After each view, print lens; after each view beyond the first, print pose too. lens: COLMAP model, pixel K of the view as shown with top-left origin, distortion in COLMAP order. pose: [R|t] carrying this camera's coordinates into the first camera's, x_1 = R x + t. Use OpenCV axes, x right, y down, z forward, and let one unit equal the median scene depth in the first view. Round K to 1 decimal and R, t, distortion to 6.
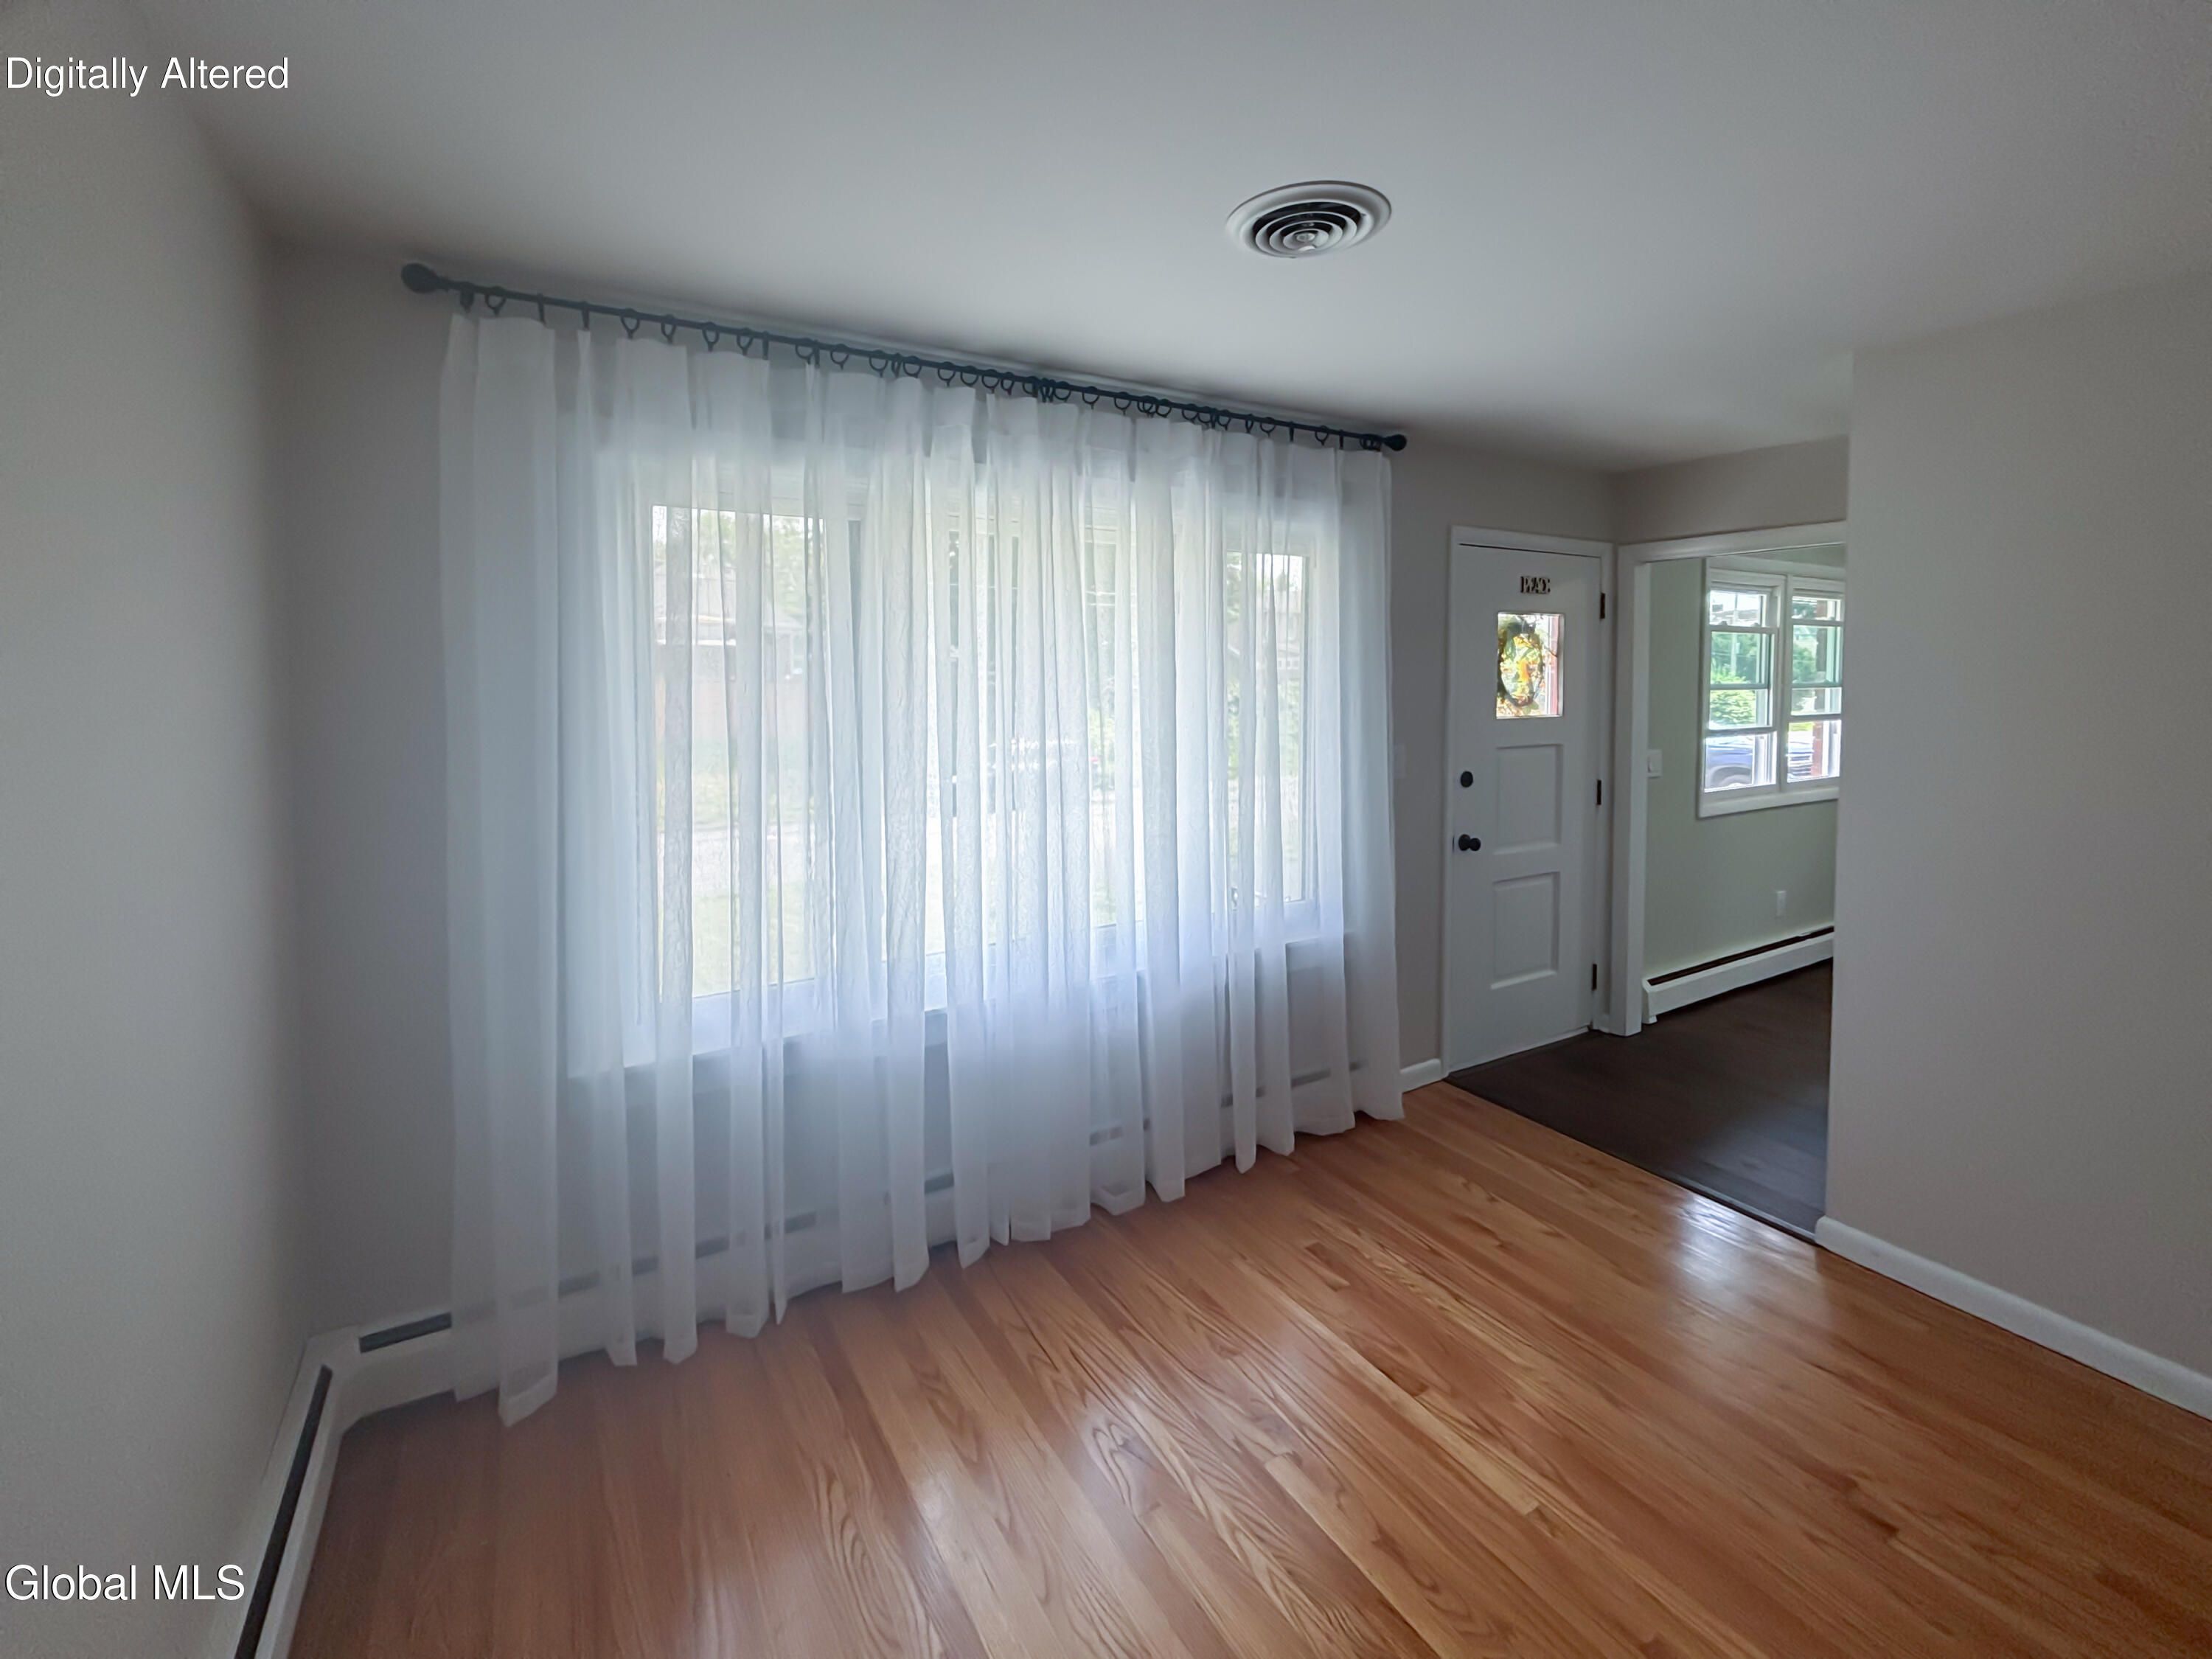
lens RADIAL K [[994.7, 0, 1100.2], [0, 994.7, 692.4], [0, 0, 1]] dist [-0.004592, -0.000330]
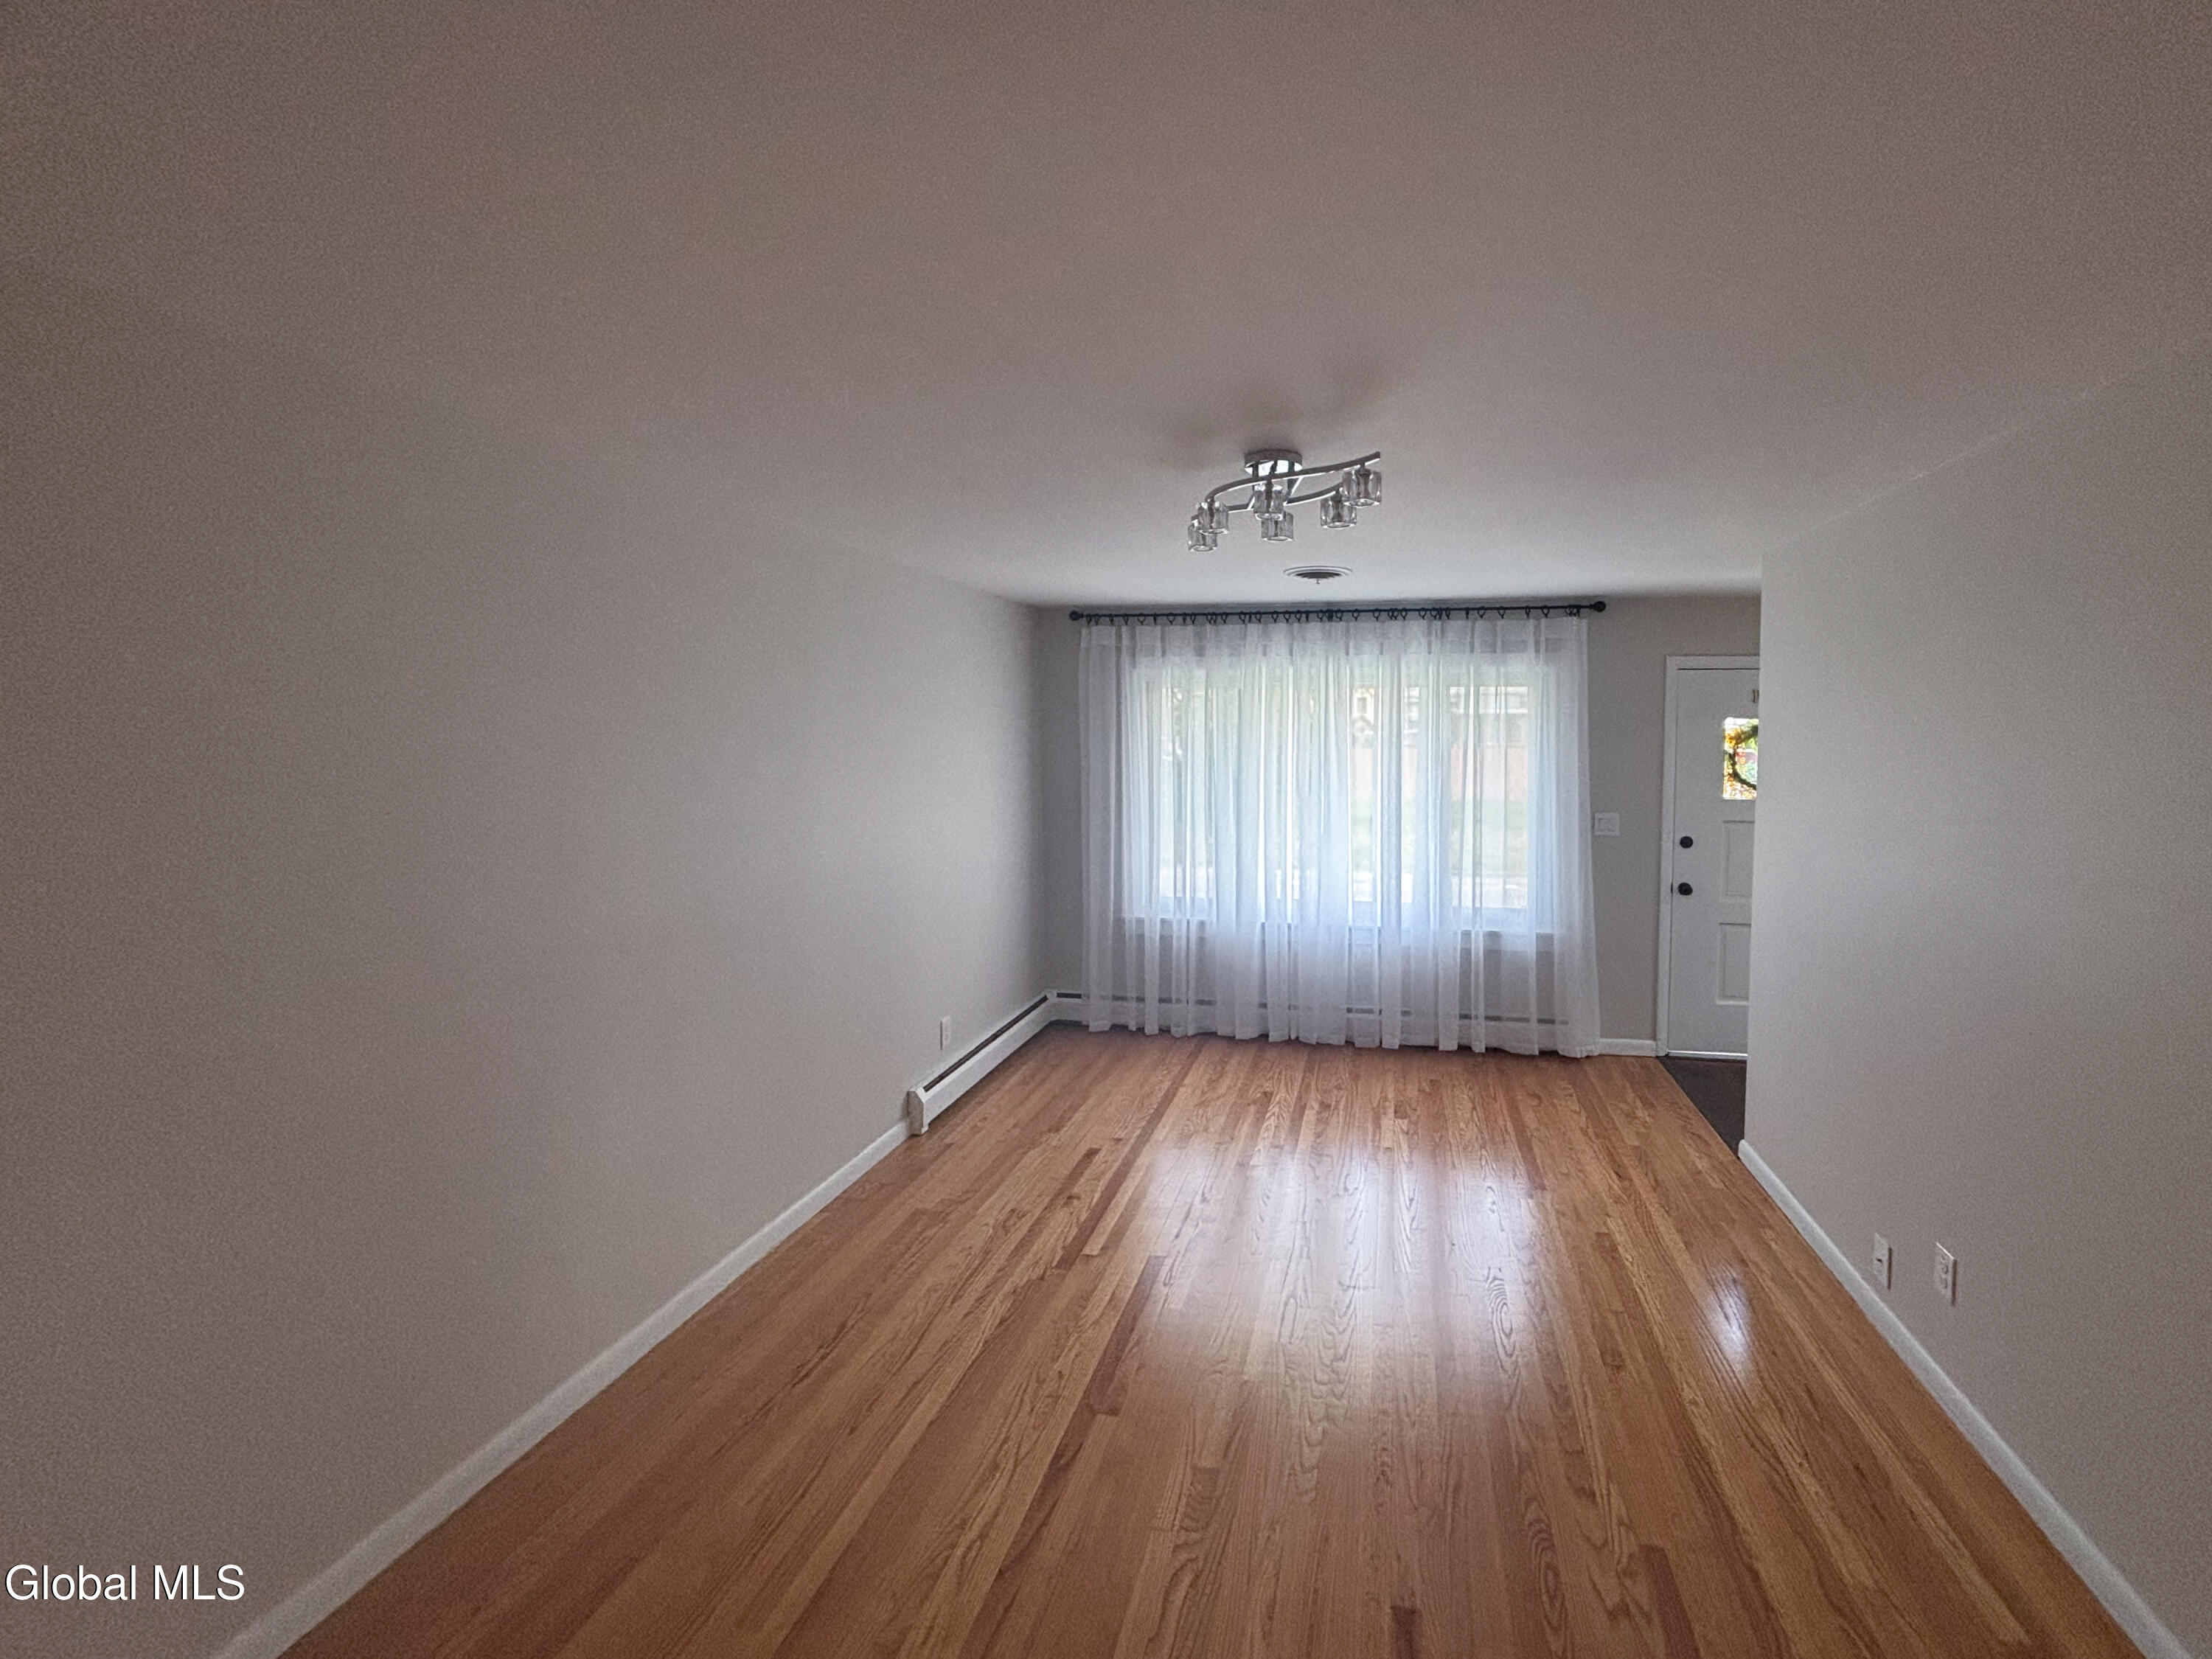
lens RADIAL K [[1001.0, 0, 1112.8], [0, 1001.0, 771.8], [0, 0, 1]] dist [-0.001097, -0.000129]
pose [[0.708828, 0.030535, -0.704720, 1.121965], [-0.011139, 0.999423, 0.032100, -0.062758], [0.705293, -0.014904, 0.708759, -0.743700]]
